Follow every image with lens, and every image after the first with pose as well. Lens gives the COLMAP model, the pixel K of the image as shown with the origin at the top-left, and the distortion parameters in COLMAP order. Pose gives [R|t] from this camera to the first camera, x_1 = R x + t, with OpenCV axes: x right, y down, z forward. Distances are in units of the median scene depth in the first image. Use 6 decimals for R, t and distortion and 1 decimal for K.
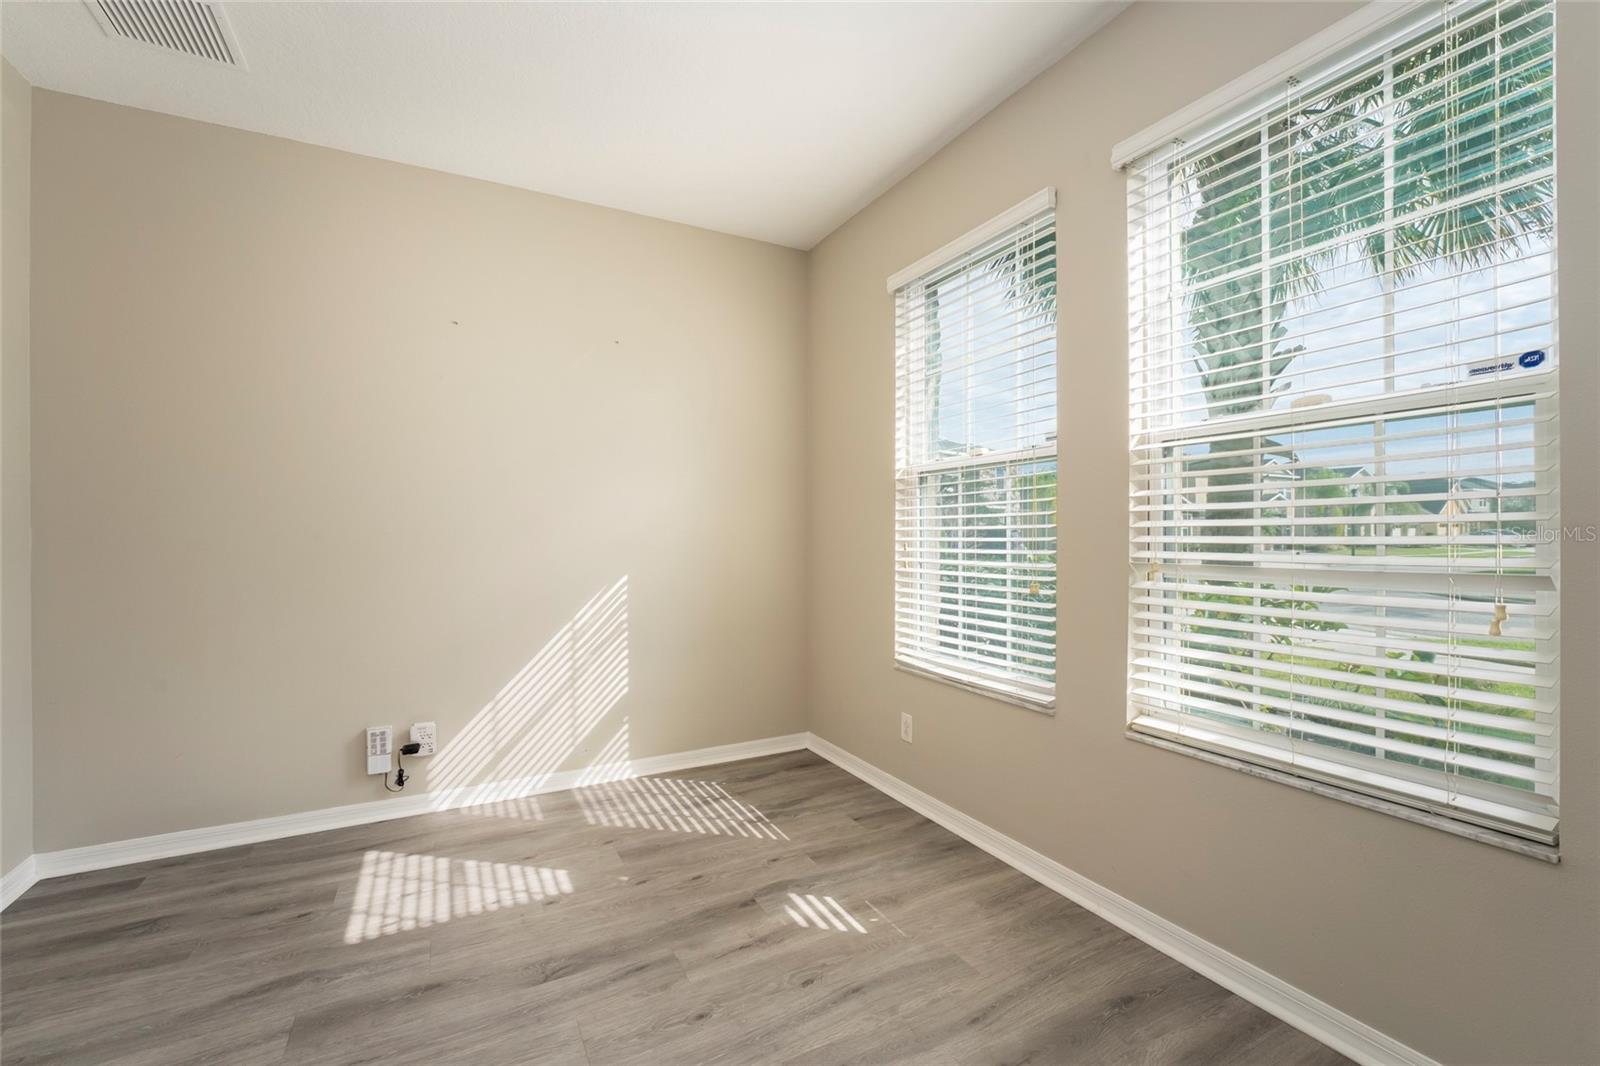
lens RADIAL K [[660.1, 0, 810.1], [0, 660.1, 534.2], [0, 0, 1]] dist [-0.014245, 0.000318]
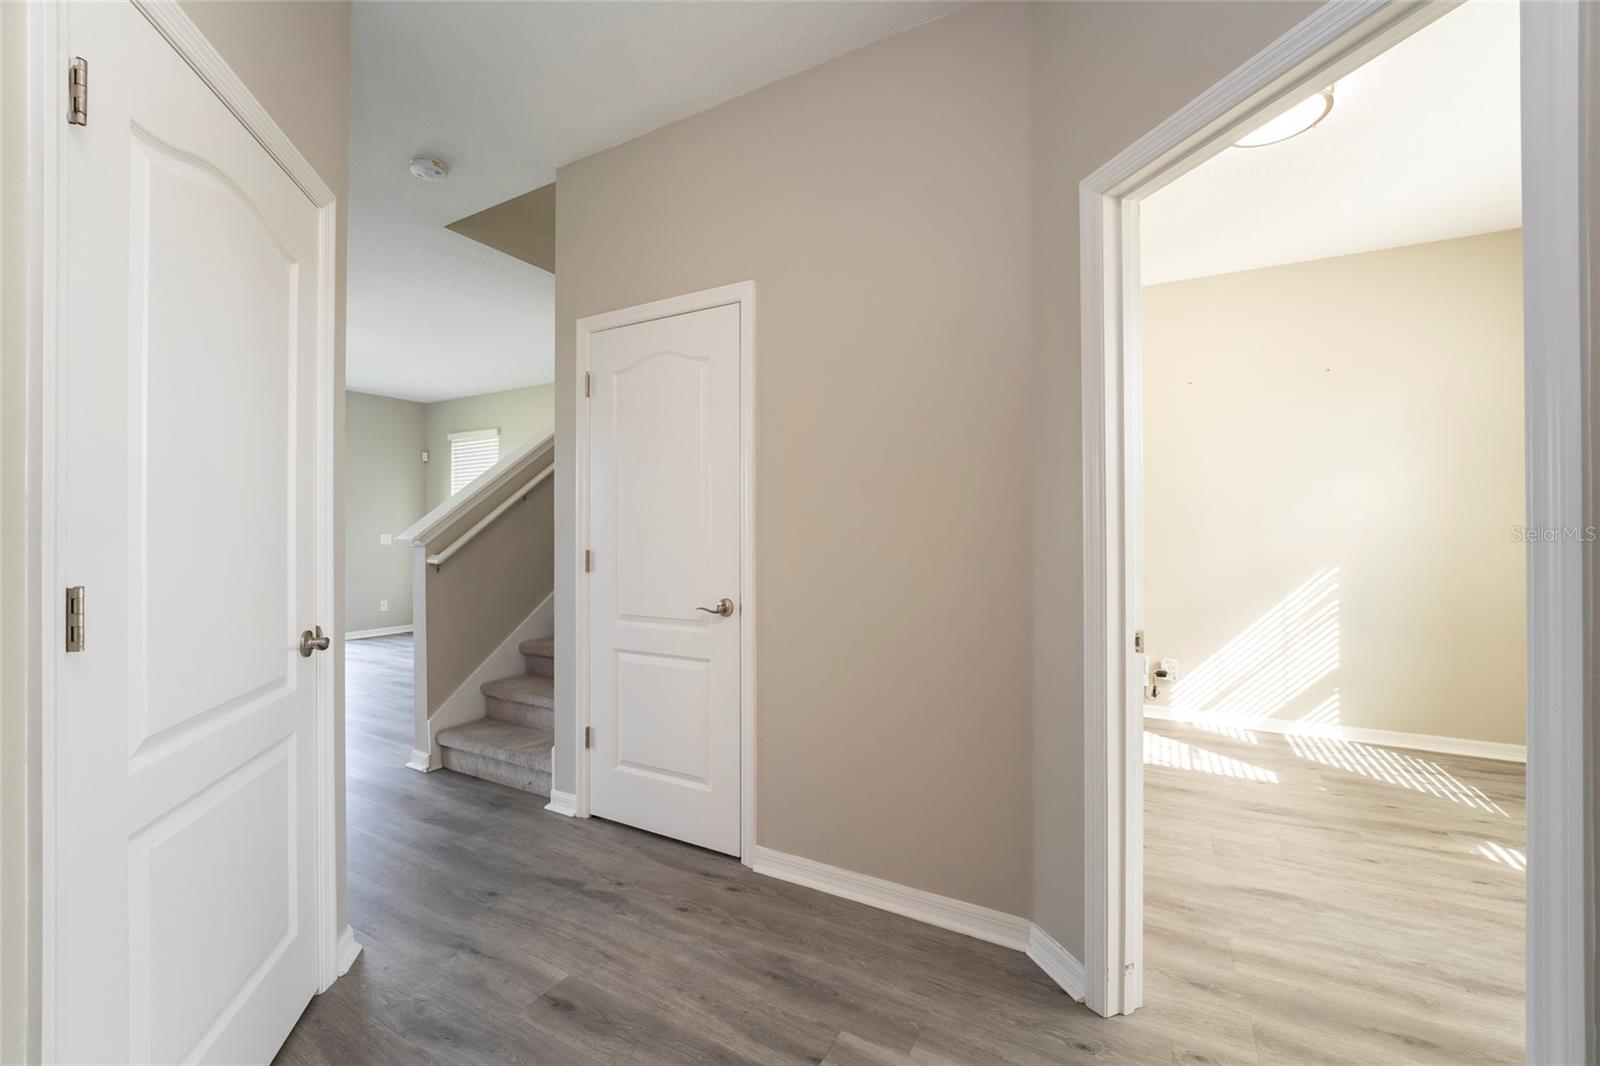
lens RADIAL K [[660.1, 0, 810.1], [0, 660.1, 534.2], [0, 0, 1]] dist [-0.014245, 0.000318]
pose [[0.543946, -0.002354, -0.839117, 0.228609], [0.002103, 0.999997, -0.001442, 0.002968], [0.839118, -0.000980, 0.543949, -0.514000]]
